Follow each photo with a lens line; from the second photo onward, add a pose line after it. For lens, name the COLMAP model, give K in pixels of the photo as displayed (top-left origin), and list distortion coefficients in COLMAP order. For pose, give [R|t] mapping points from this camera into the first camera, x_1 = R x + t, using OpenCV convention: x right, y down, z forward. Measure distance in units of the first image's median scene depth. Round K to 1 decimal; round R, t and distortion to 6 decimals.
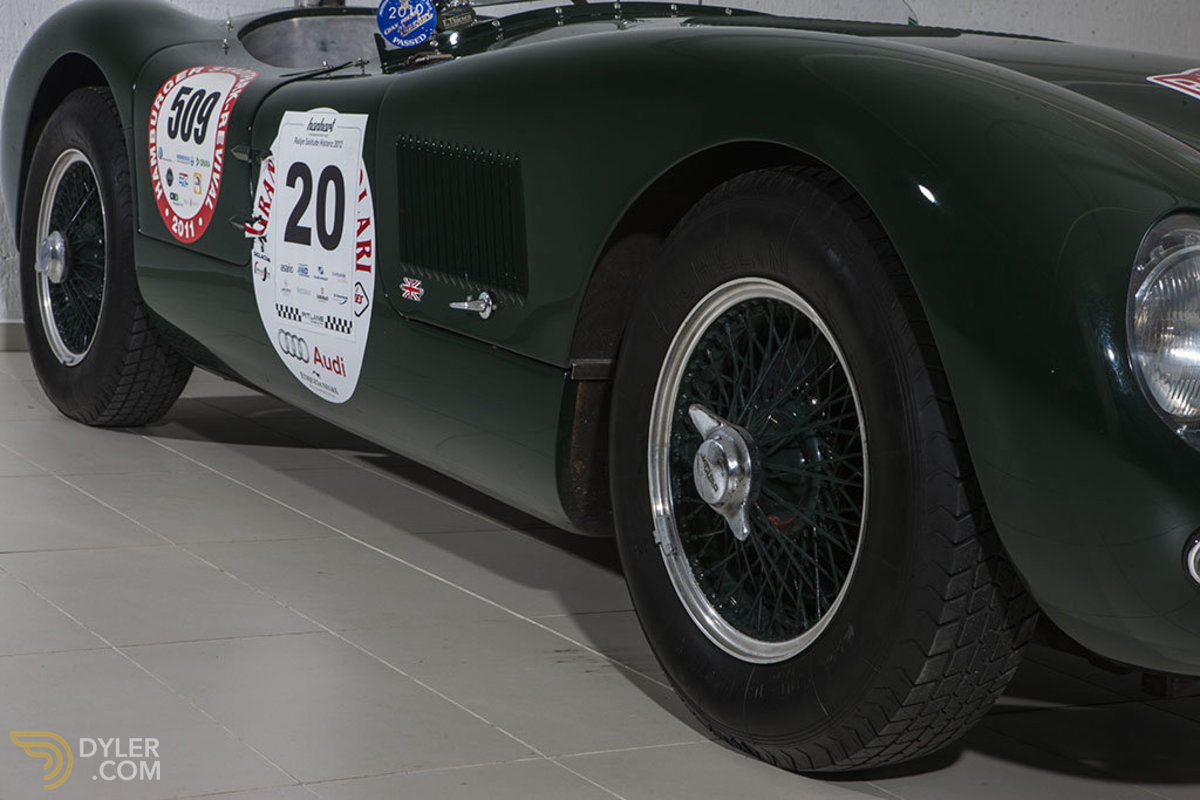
lens RADIAL K [[2276.4, 0, 600.0], [0, 2276.4, 400.0], [0, 0, 1]] dist [0.207568, 0.044979]
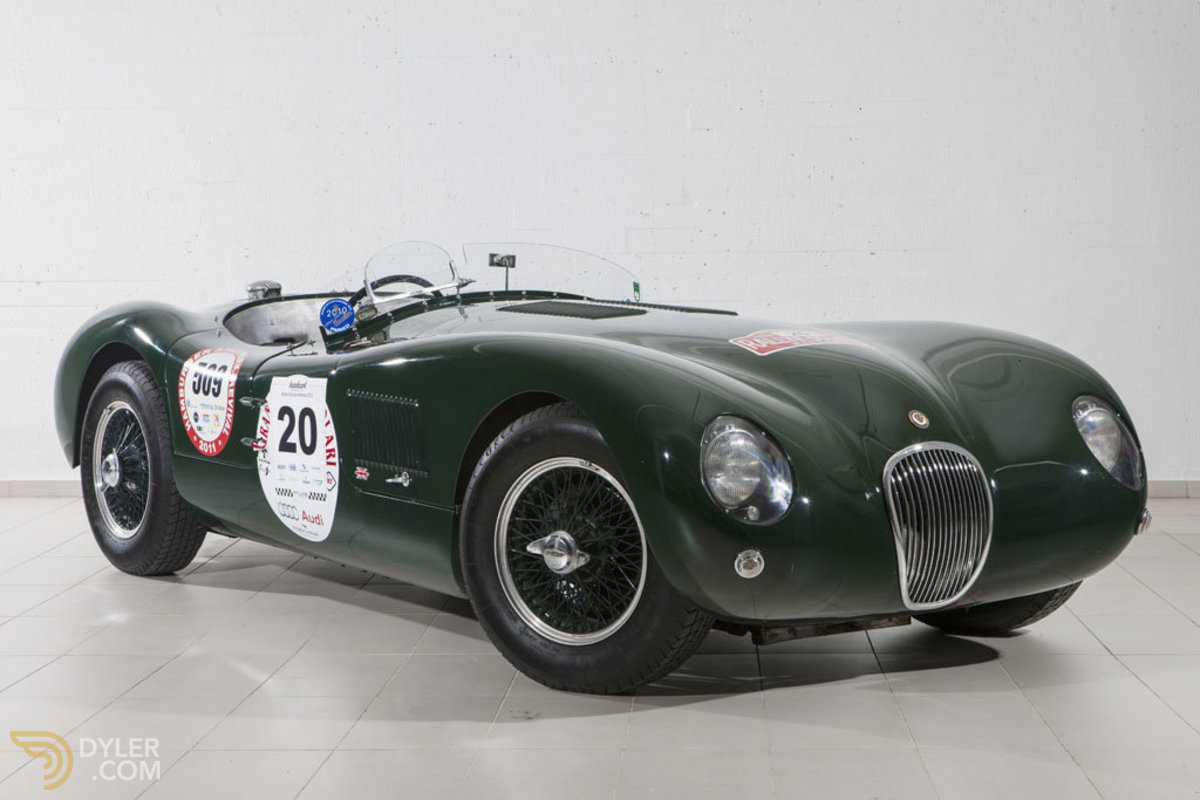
lens RADIAL K [[2258.3, 0, 600.0], [0, 2258.3, 400.0], [0, 0, 1]] dist [0.205618, -0.096782]
pose [[0.993932, -0.082272, 0.073009, -0.018111], [0.086776, 0.994369, -0.060827, 0.017168], [-0.067594, 0.066793, 0.995475, -0.716425]]
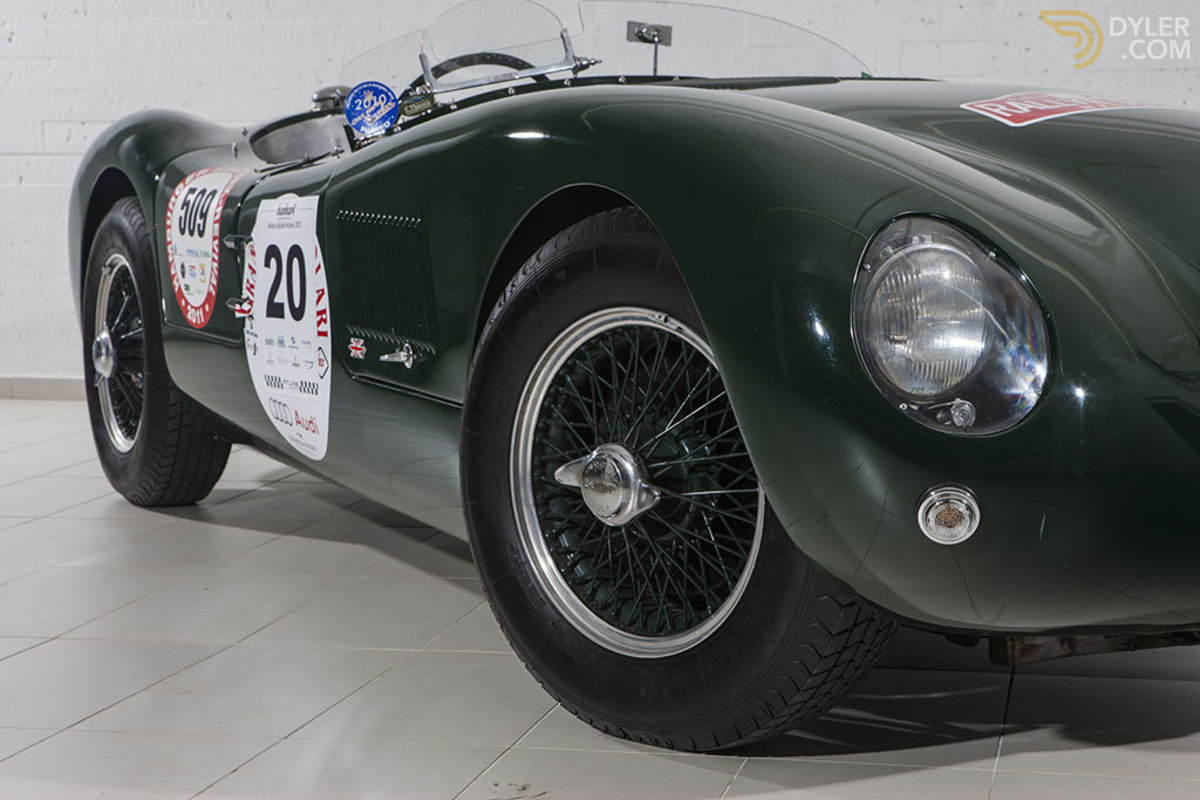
lens RADIAL K [[2276.4, 0, 600.0], [0, 2276.4, 400.0], [0, 0, 1]] dist [0.207568, 0.044979]
pose [[0.993591, -0.068312, -0.090061, 0.115798], [0.064524, 0.996931, -0.044331, 0.028834], [0.092813, 0.038236, 0.994949, -0.076381]]
